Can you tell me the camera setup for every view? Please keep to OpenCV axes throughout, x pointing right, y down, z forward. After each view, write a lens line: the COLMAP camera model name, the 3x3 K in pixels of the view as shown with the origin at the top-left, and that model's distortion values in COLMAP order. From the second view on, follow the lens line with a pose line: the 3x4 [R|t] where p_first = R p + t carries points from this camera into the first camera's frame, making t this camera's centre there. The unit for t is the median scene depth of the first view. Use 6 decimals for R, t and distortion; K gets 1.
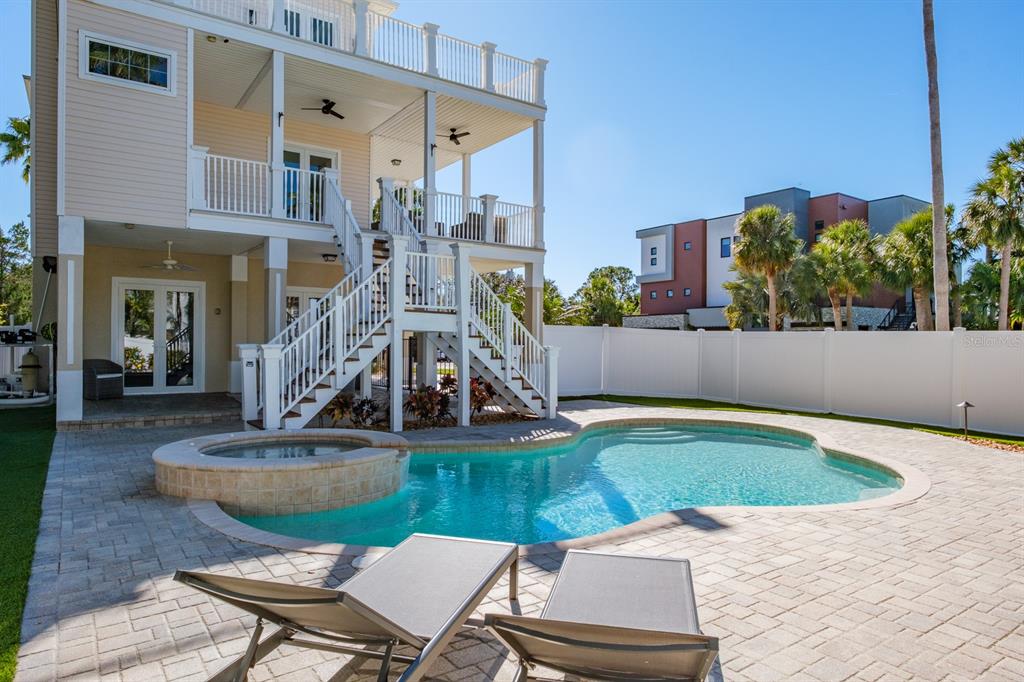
lens RADIAL K [[613.1, 0, 512.8], [0, 613.1, 339.0], [0, 0, 1]] dist [-0.002209, -0.000431]
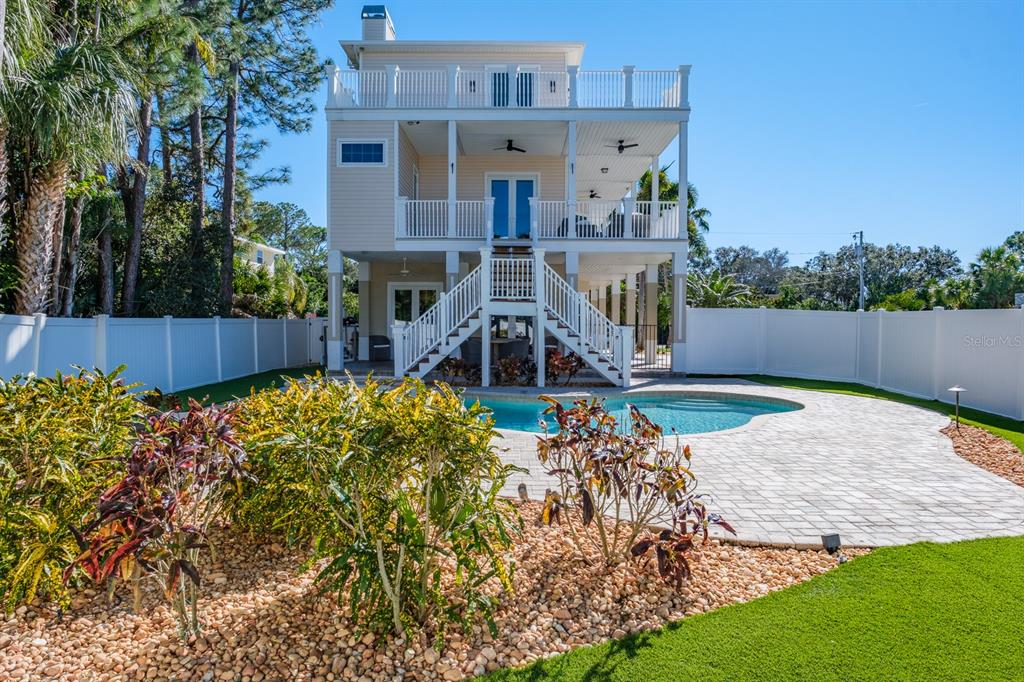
lens RADIAL K [[613.1, 0, 512.8], [0, 613.1, 339.0], [0, 0, 1]] dist [-0.002209, -0.000431]
pose [[0.829237, 0.011132, -0.558786, 0.568012], [0.002448, 0.999720, 0.023550, 0.006862], [0.558892, -0.020896, 0.828977, -0.122616]]
